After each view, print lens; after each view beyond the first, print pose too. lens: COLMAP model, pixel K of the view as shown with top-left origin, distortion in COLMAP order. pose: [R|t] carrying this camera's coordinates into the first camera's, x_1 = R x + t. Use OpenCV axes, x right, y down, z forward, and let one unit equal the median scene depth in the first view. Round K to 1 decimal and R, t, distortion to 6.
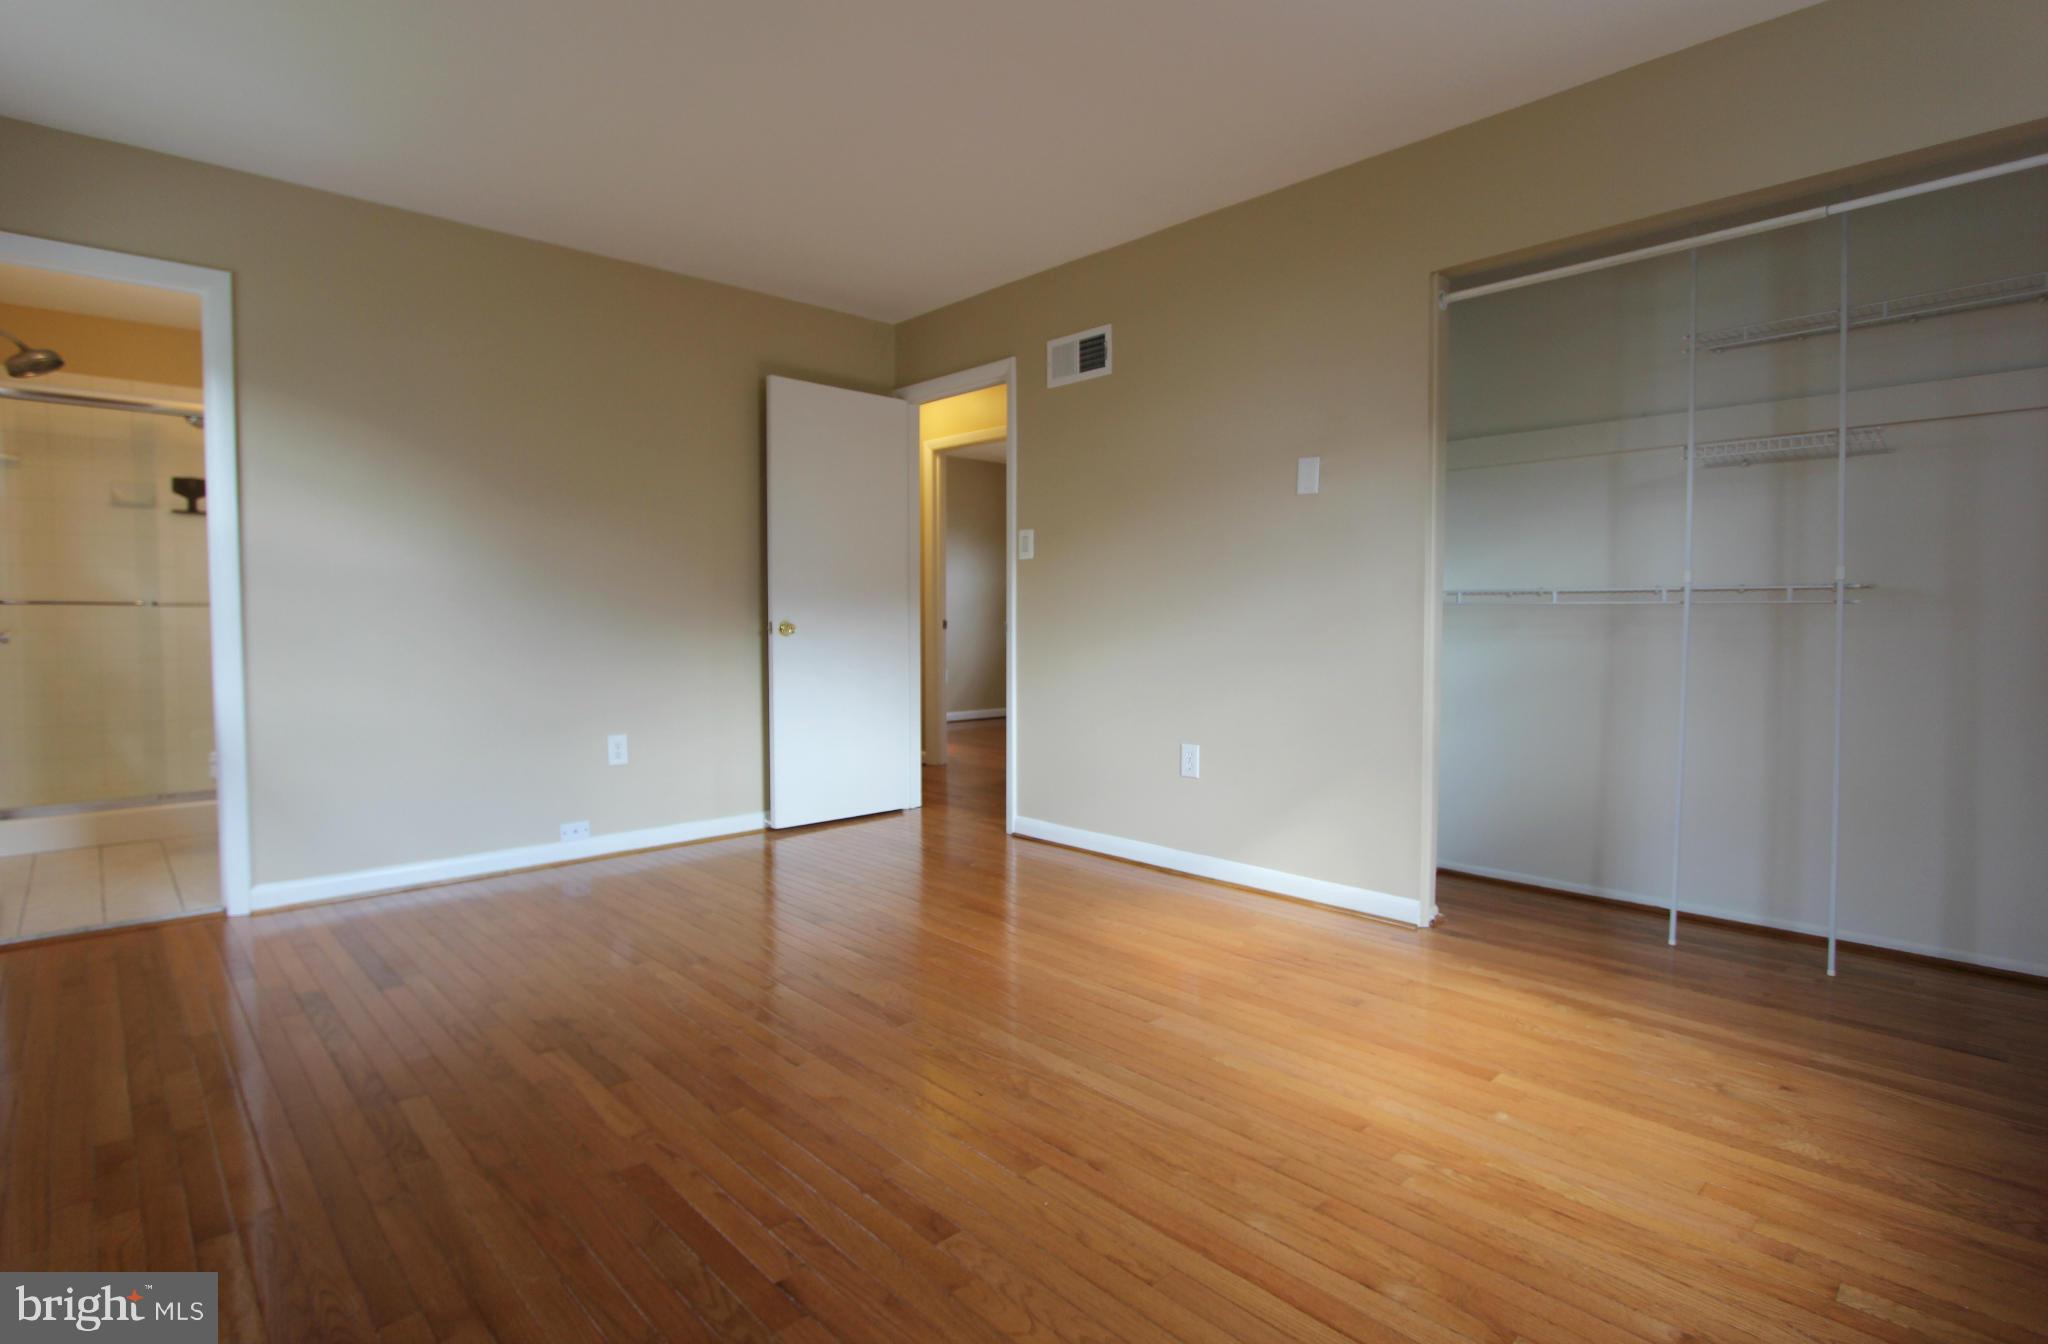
lens RADIAL K [[1021.5, 0, 1024.0], [0, 1021.5, 672.0], [0, 0, 1]] dist [-0.003693, -0.000273]
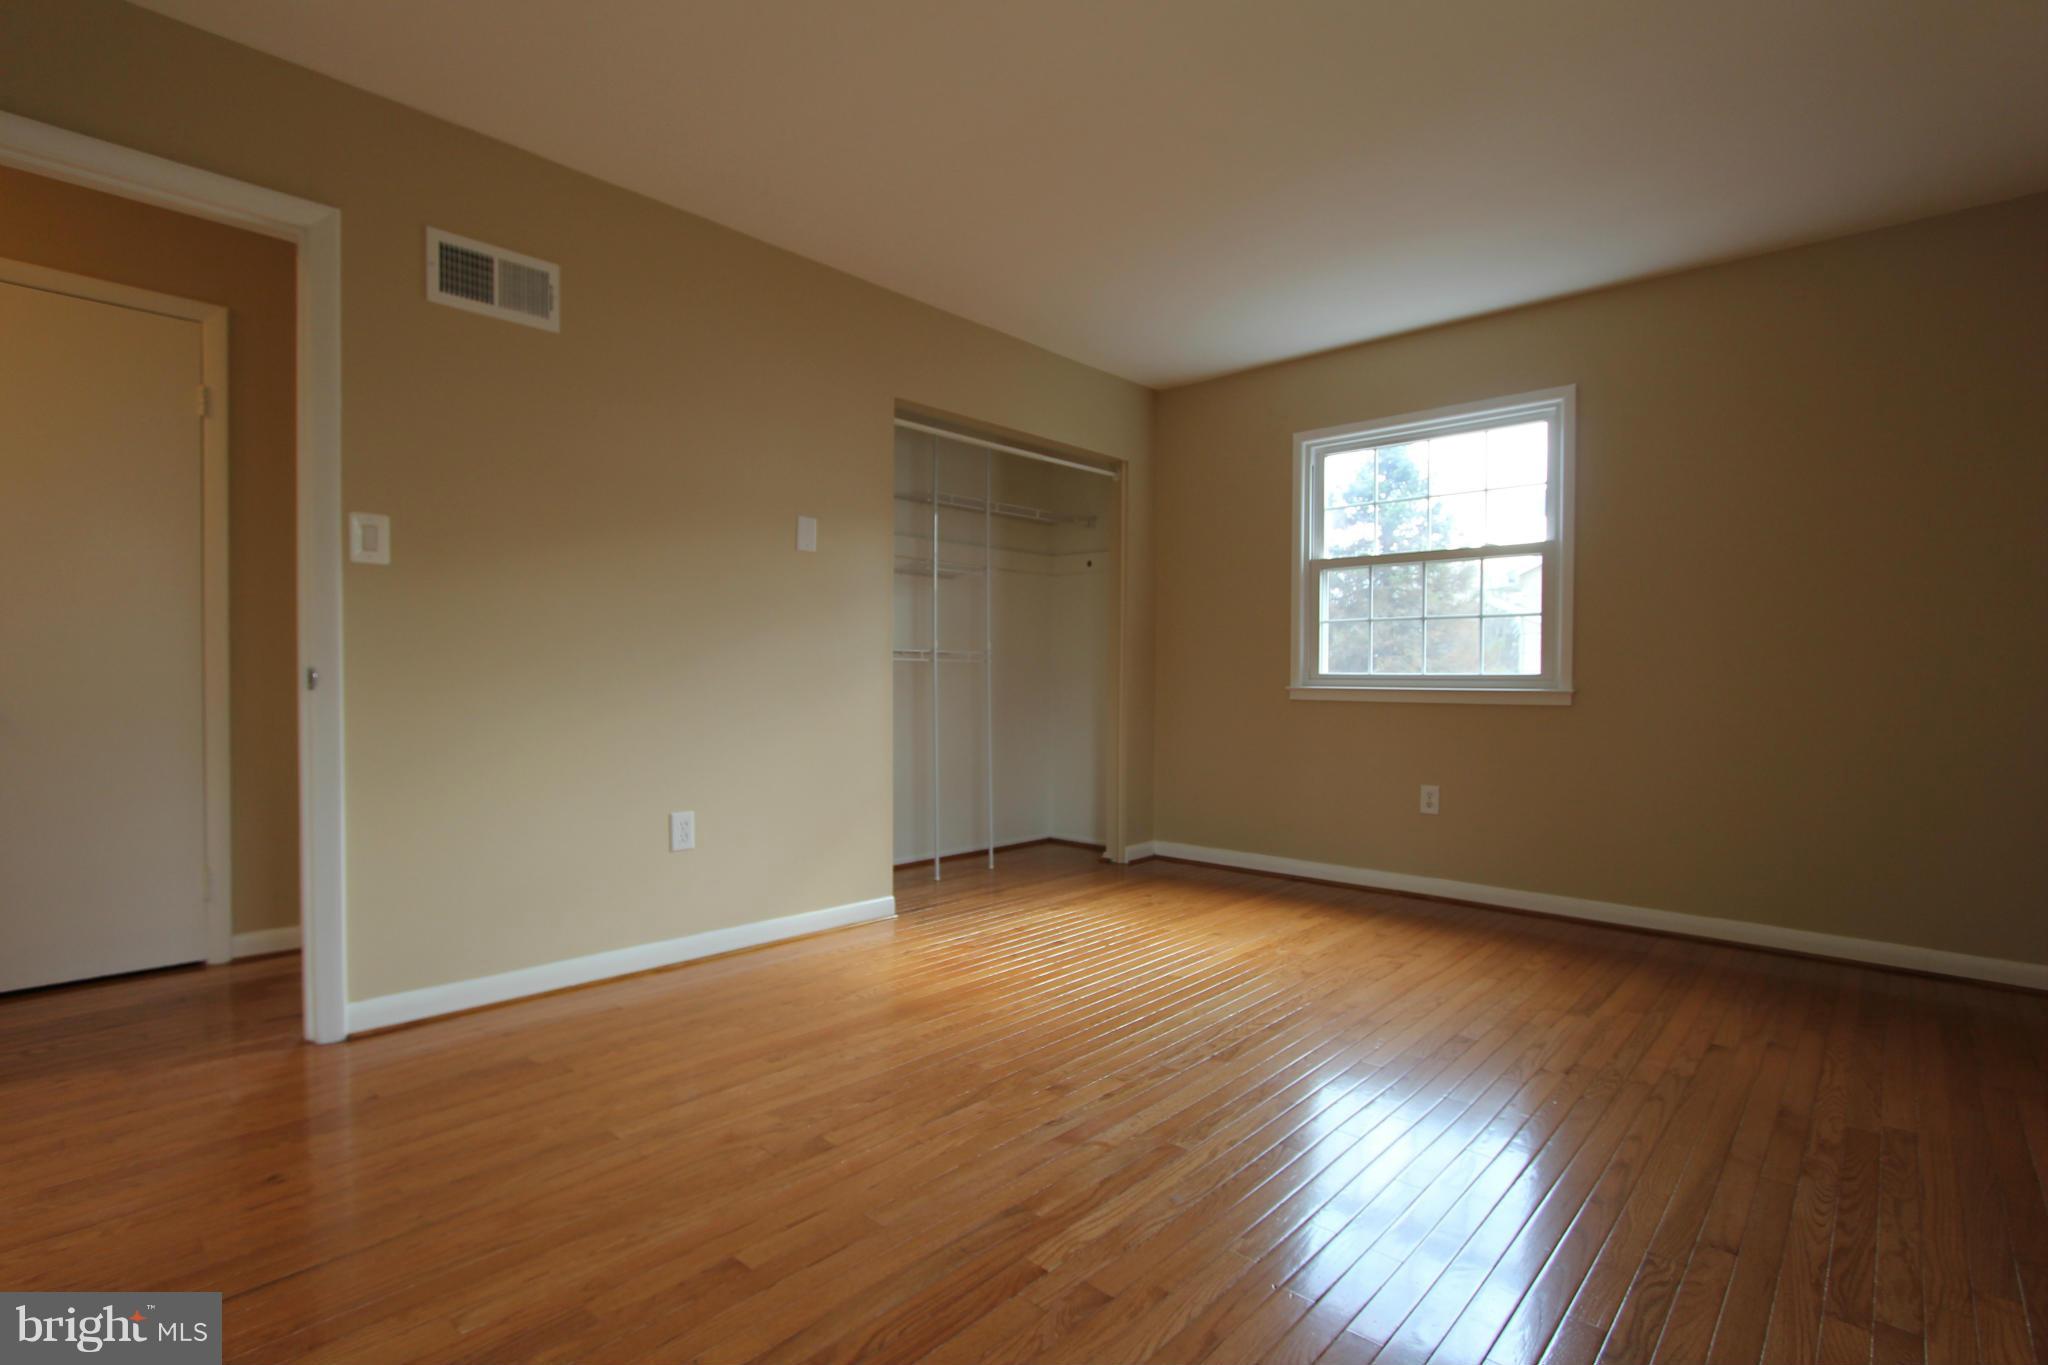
lens RADIAL K [[992.3, 0, 1024.0], [0, 992.3, 682.5], [0, 0, 1]] dist [0.024363, 0.000216]
pose [[-0.074484, -0.007029, 0.997197, -0.826216], [0.047711, 0.998805, 0.010604, -0.039454], [-0.996080, 0.048368, -0.074059, 0.911211]]
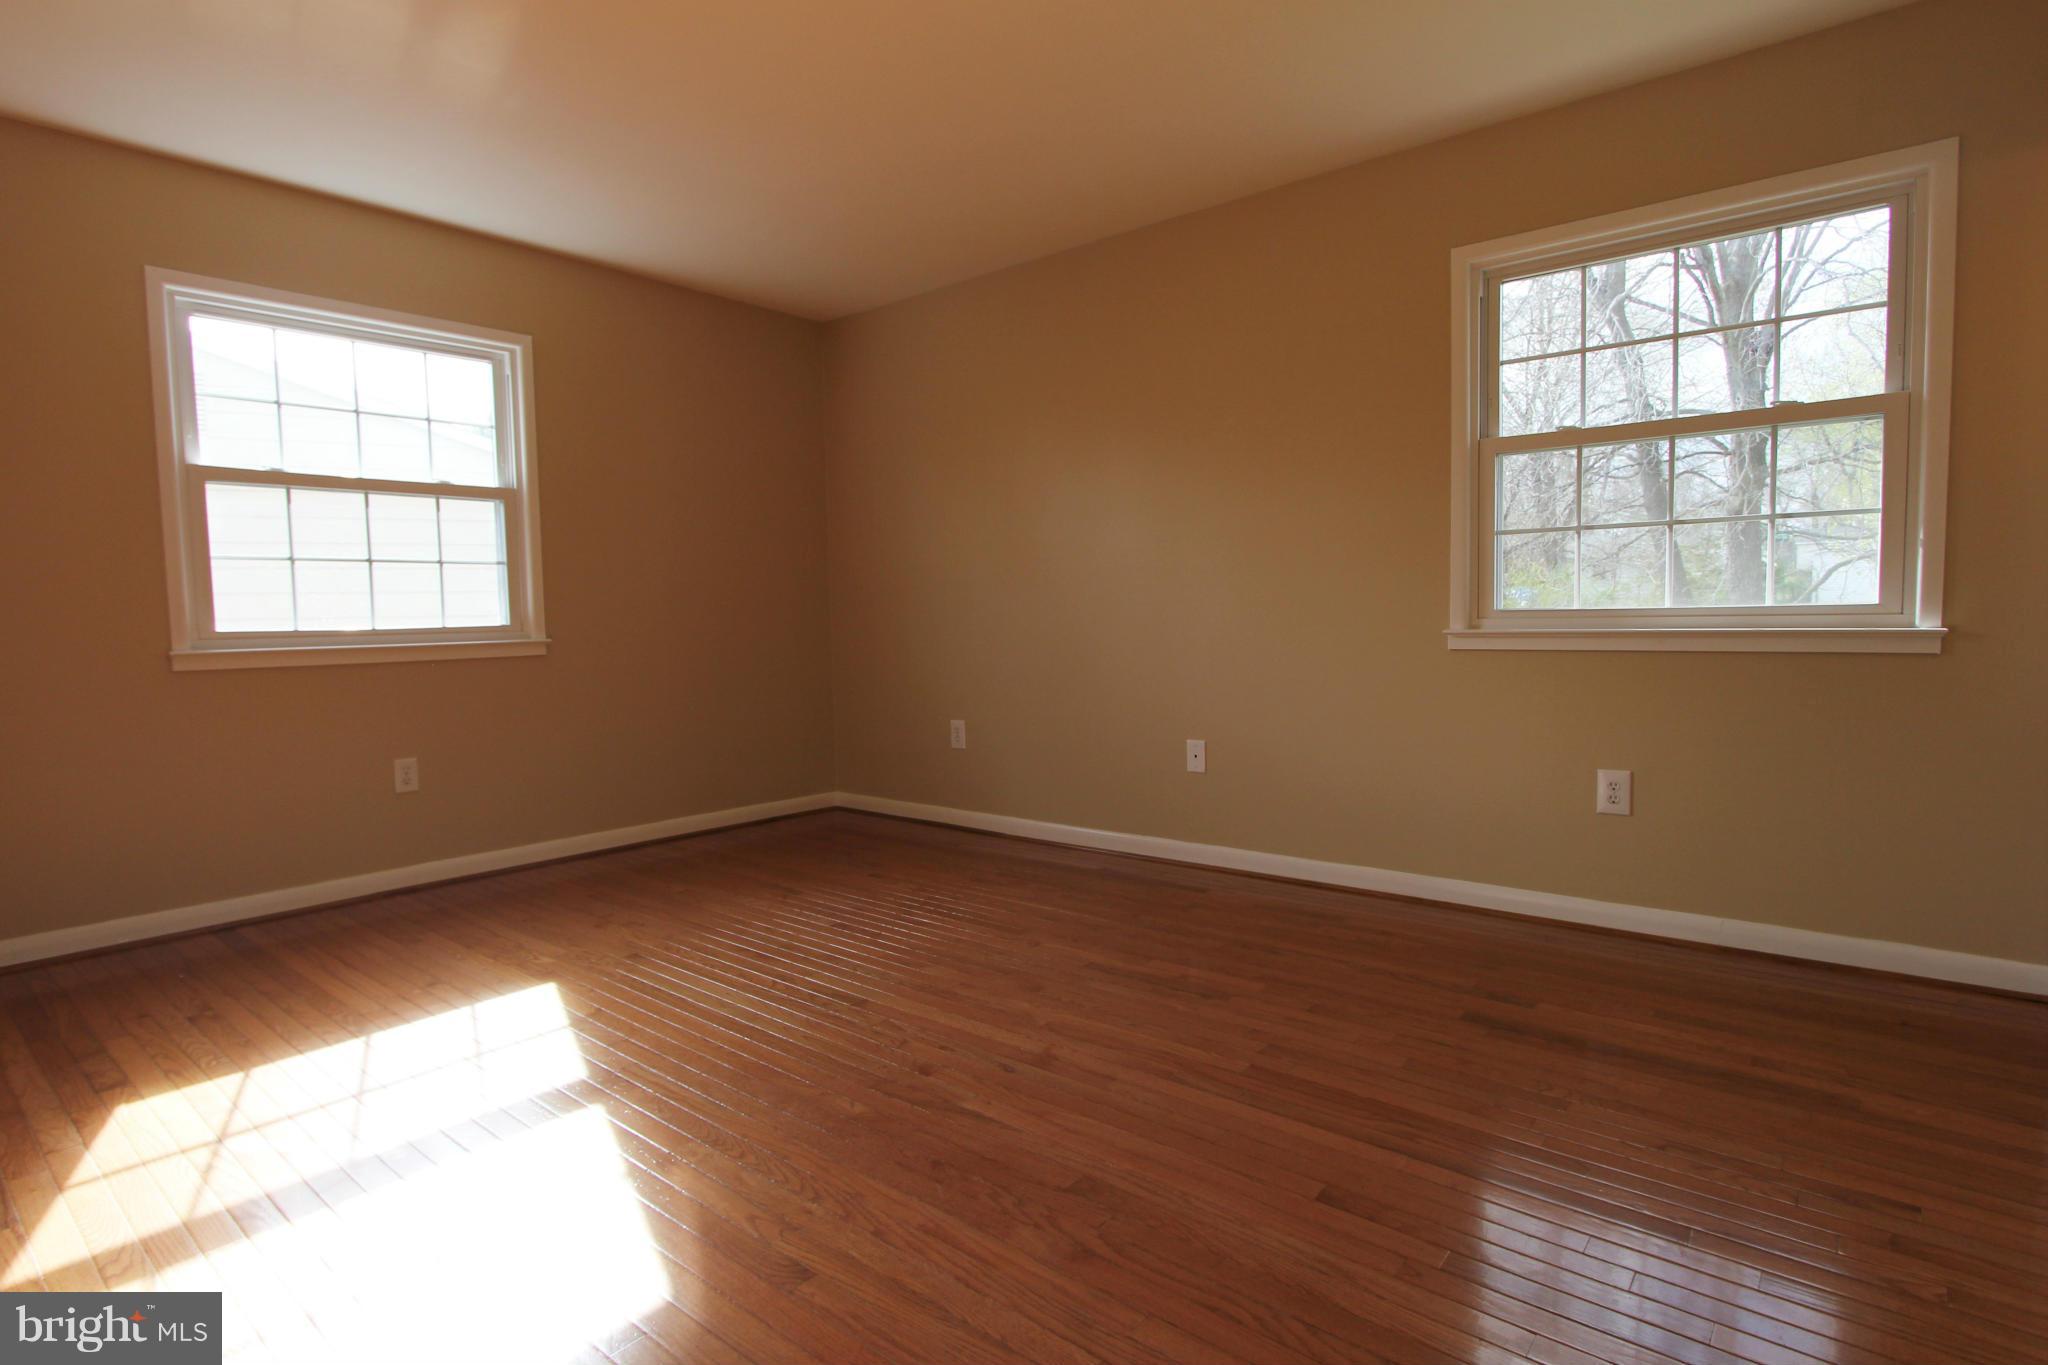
lens RADIAL K [[1037.8, 0, 1024.0], [0, 1037.8, 682.5], [0, 0, 1]] dist [-0.004941, -0.000529]
pose [[-0.992643, 0.030870, -0.117077, -0.106816], [0.017132, 0.993033, 0.116584, -0.072415], [0.119861, 0.113720, -0.986256, 1.504082]]
